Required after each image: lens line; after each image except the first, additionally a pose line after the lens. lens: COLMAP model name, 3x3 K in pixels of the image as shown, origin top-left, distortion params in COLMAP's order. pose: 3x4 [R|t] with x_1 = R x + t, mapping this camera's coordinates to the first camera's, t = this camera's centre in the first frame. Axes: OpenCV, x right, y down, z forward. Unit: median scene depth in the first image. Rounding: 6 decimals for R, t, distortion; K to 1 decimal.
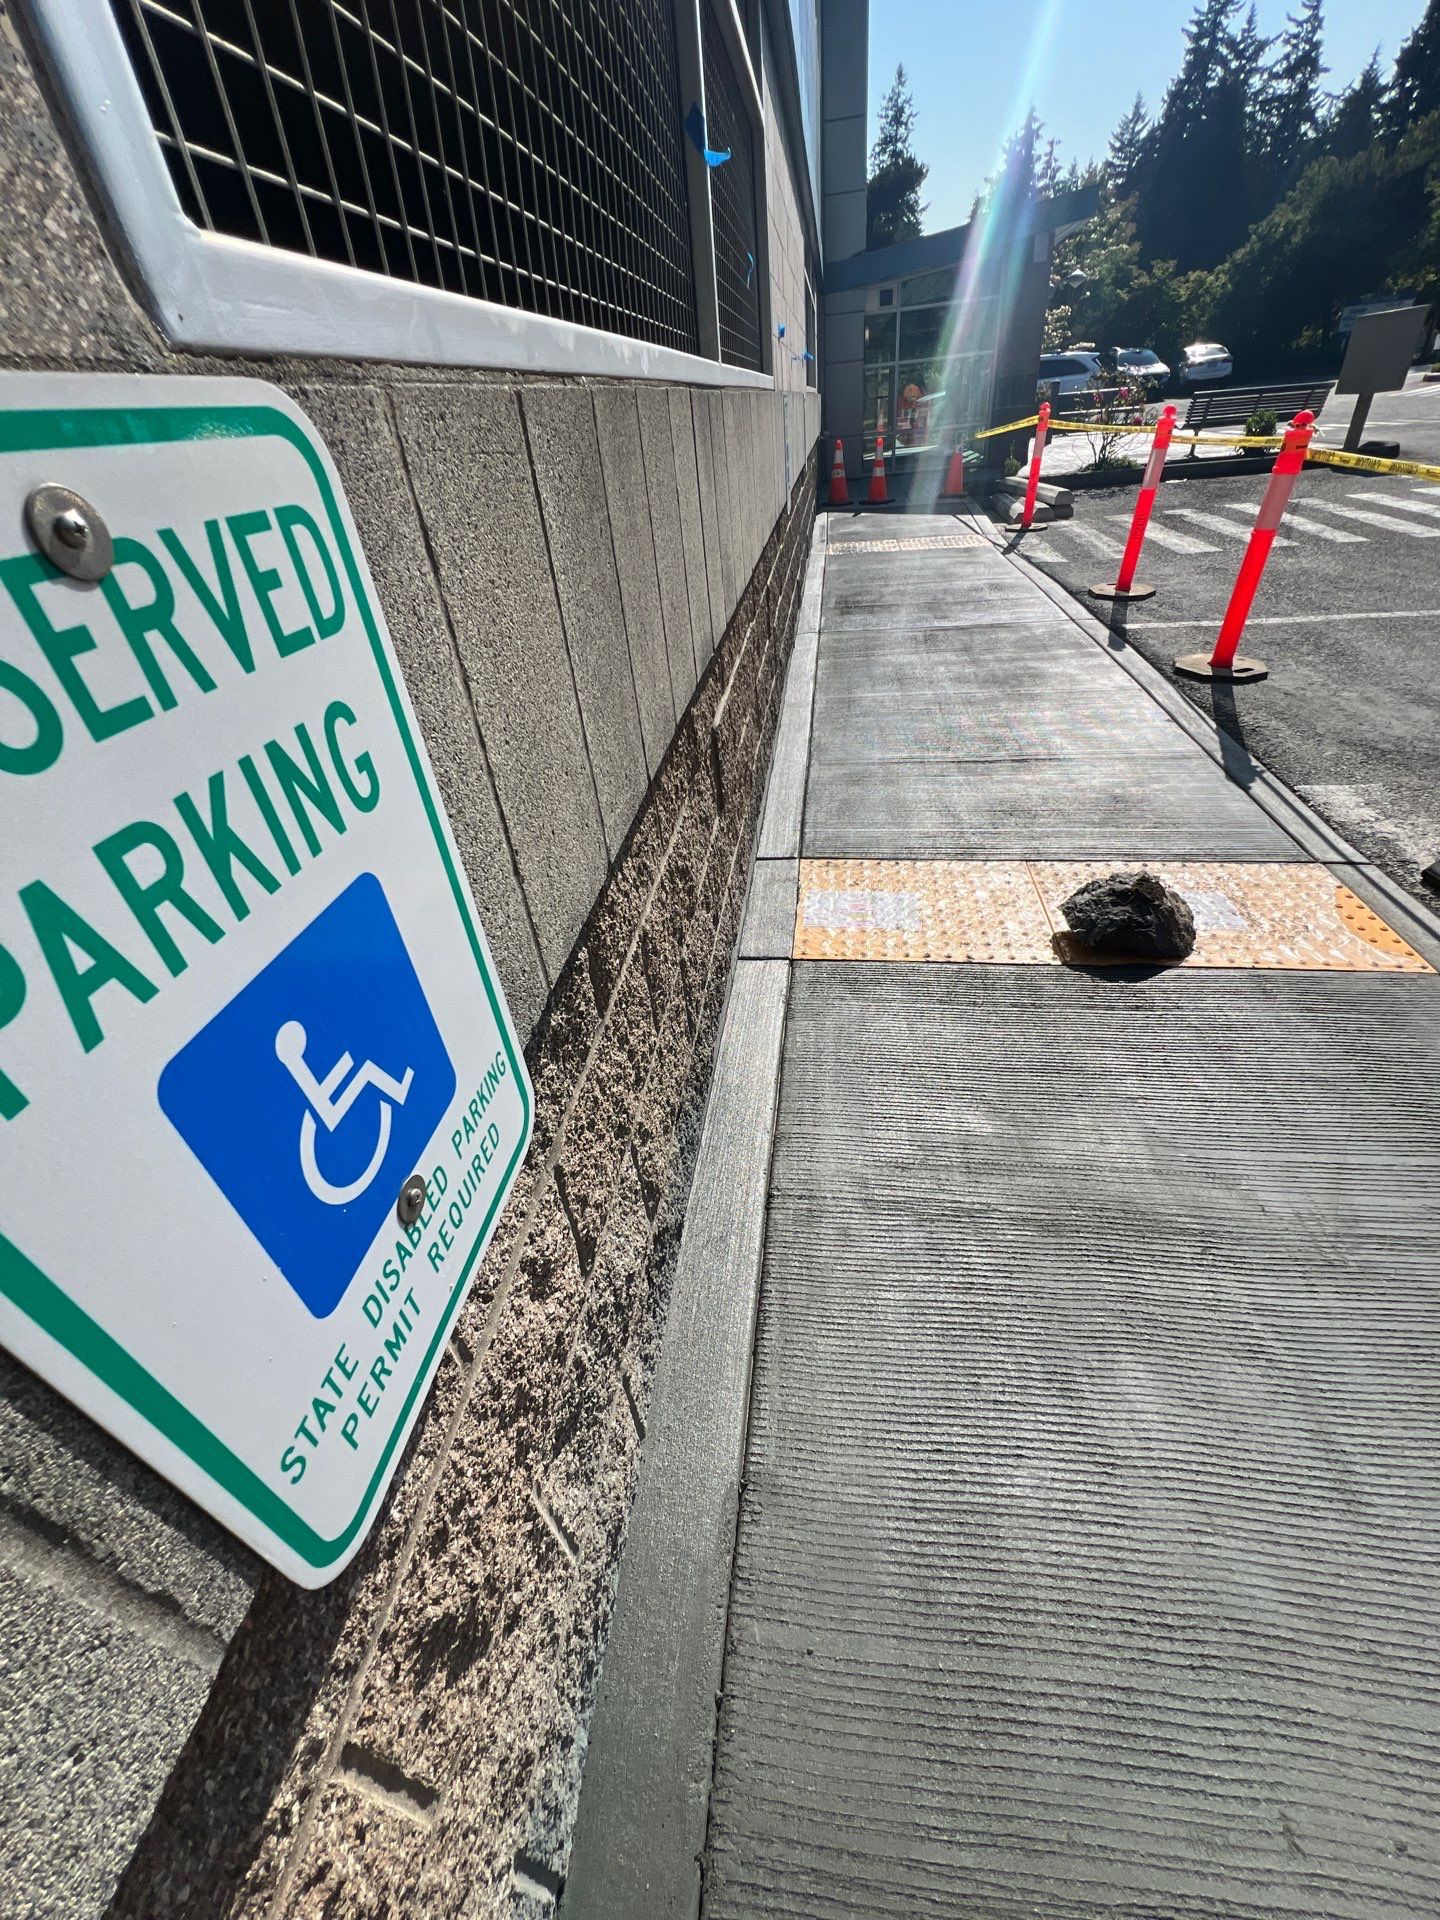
lens RADIAL K [[770.1, 0, 720.0], [0, 770.1, 960.0], [0, 0, 1]] dist [0.000073, -0.000959]
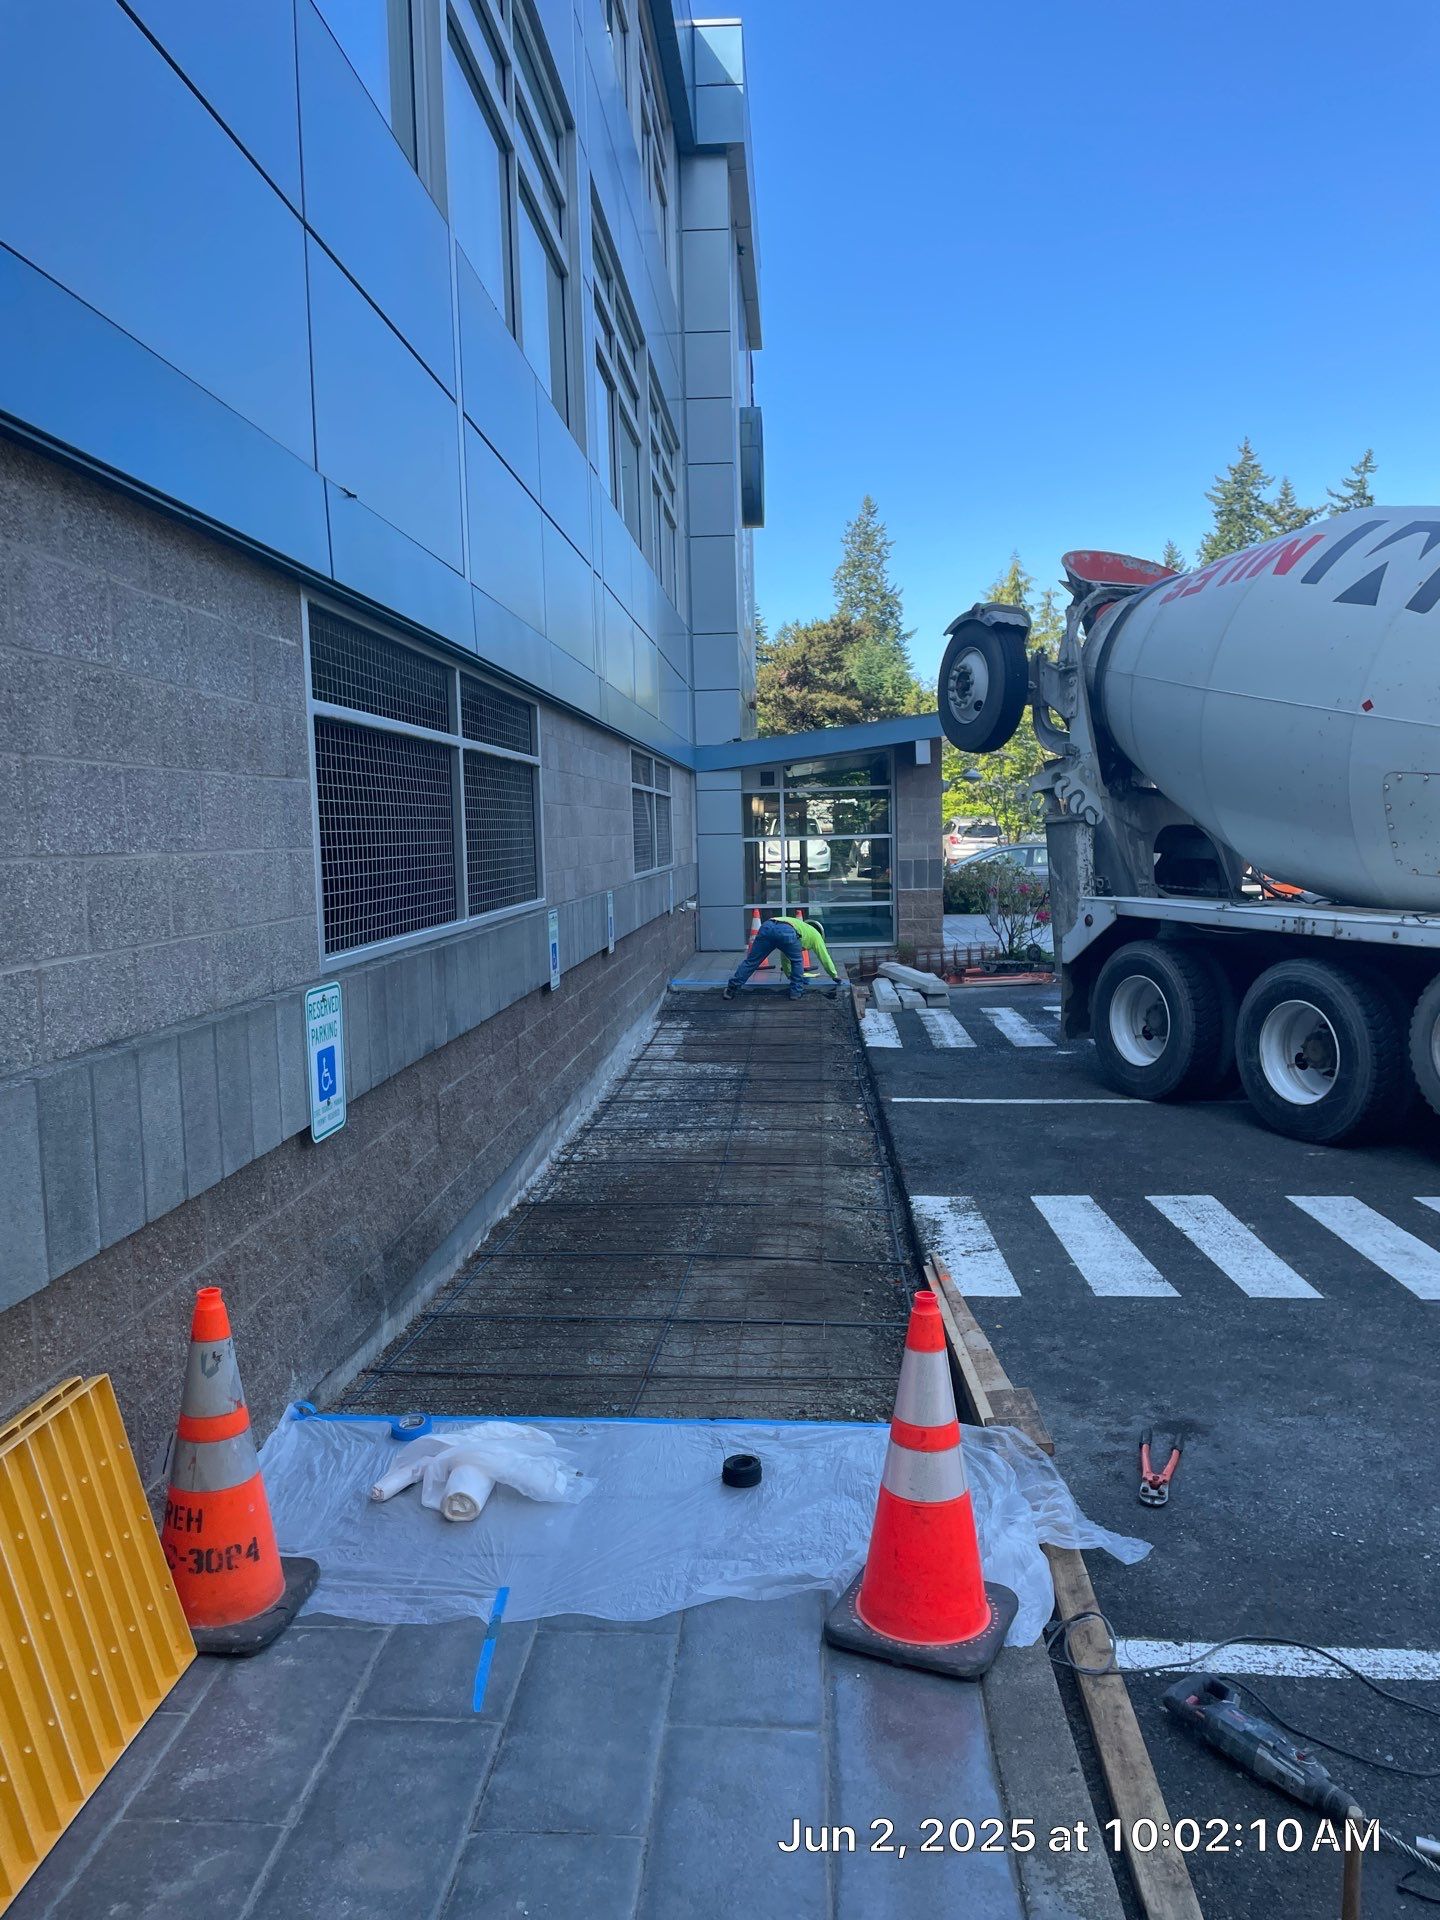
lens RADIAL K [[1440.6, 0, 728.6], [0, 1440.6, 962.6], [0, 0, 1]] dist [0.112865, -0.223586]
pose [[0.995412, 0.058917, 0.075396, 0.025122], [-0.012330, 0.860364, -0.509531, 0.073155], [-0.094888, 0.506263, 0.857143, -0.135318]]
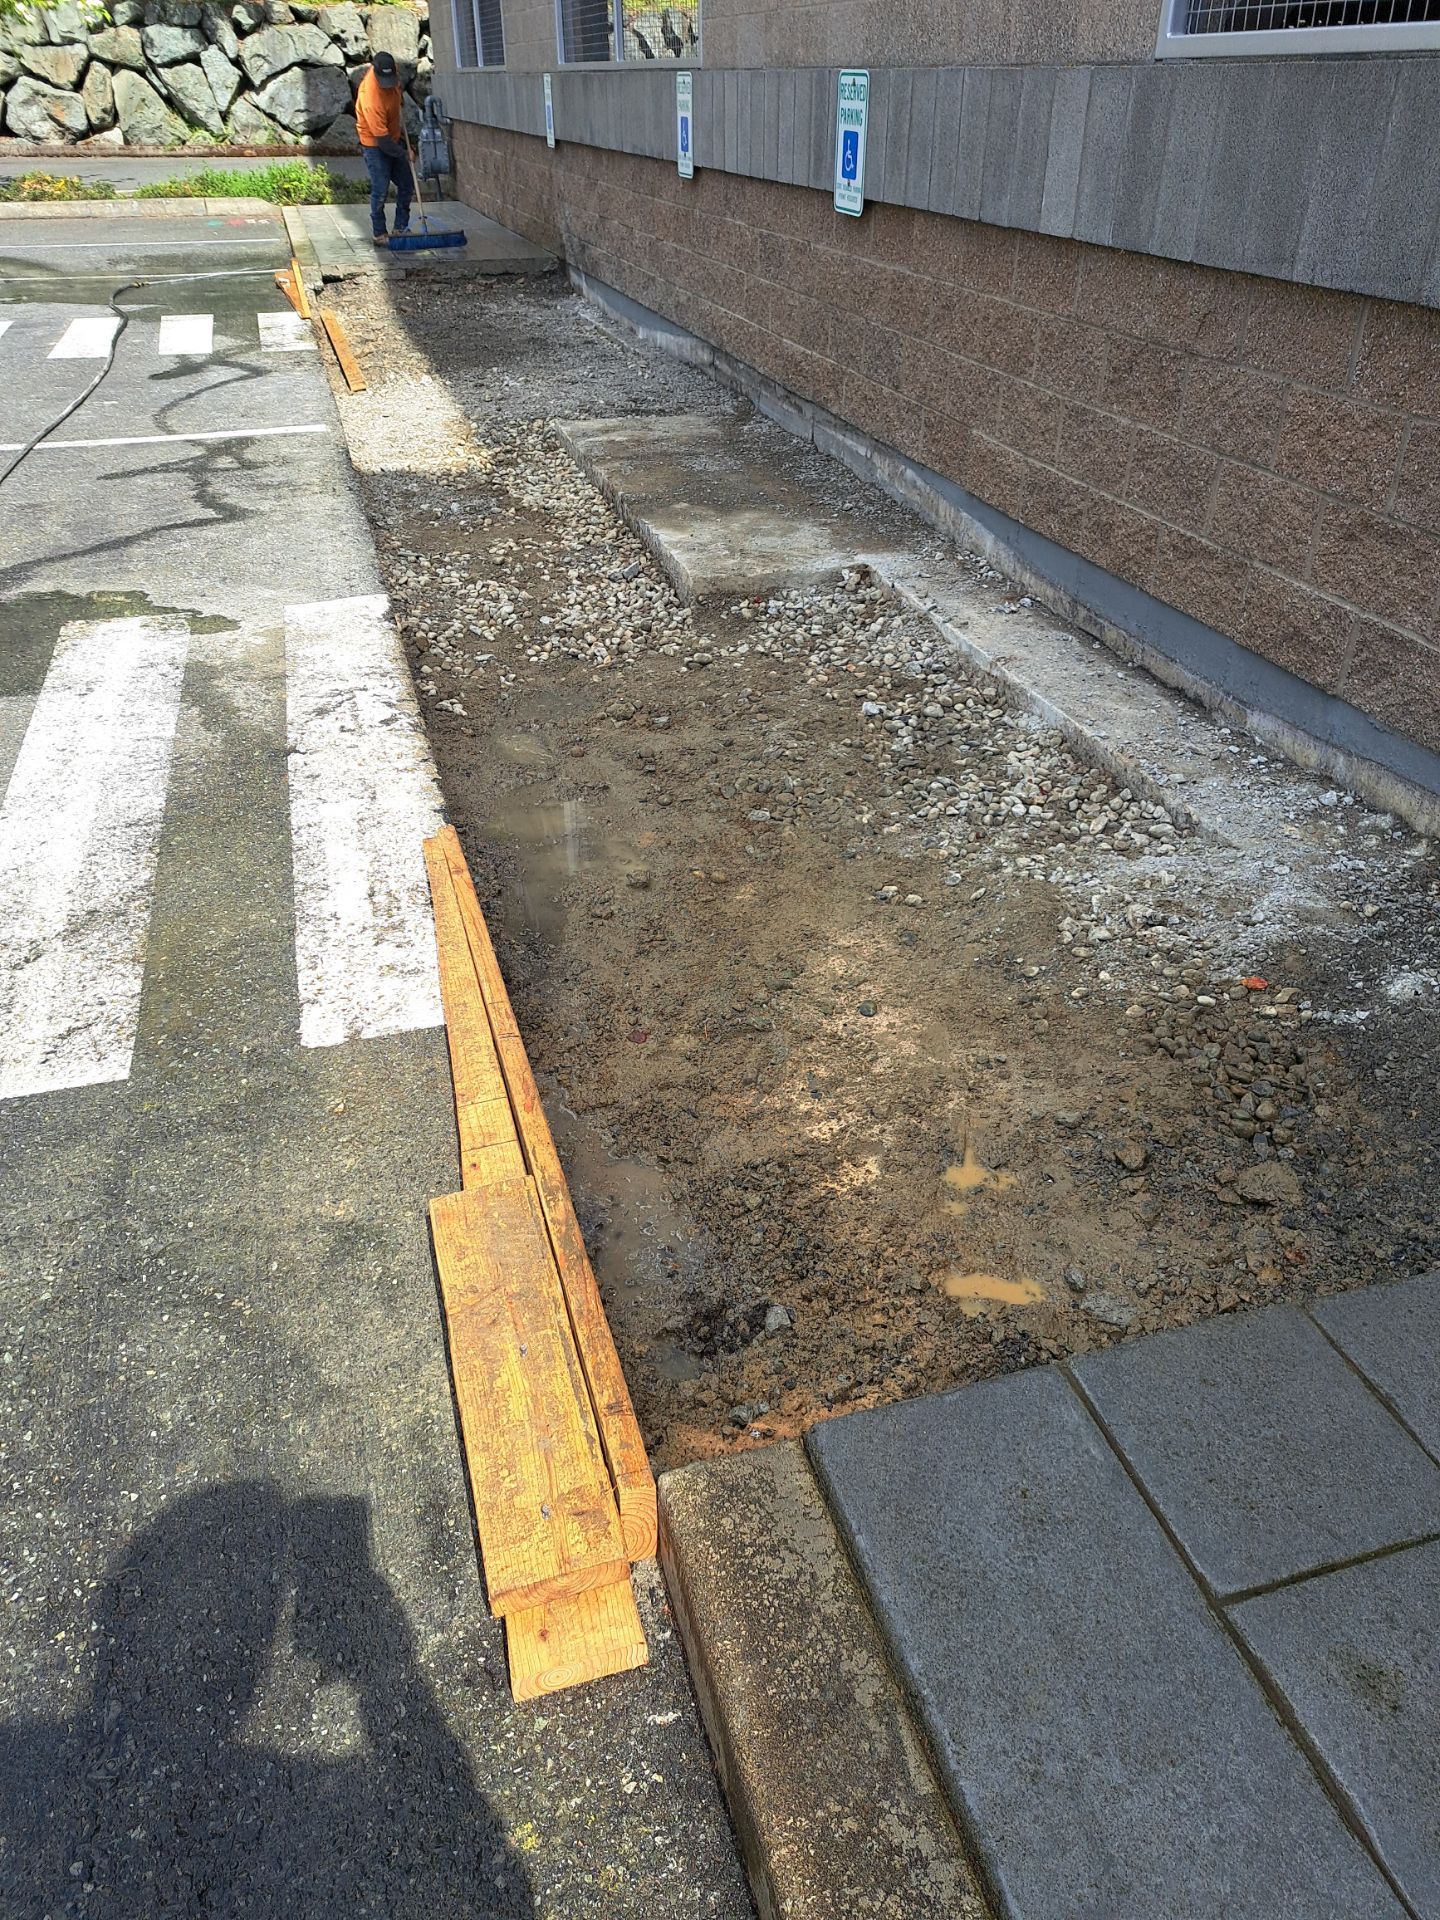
lens RADIAL K [[1375.0, 0, 766.8], [0, 1375.0, 968.6], [0, 0, 1]] dist [0.066819, -0.063735]
pose [[-0.907041, 0.284708, -0.310190, 0.122974], [-0.189244, 0.382434, 0.904395, -0.262136], [0.376116, 0.879025, -0.293004, 0.347855]]
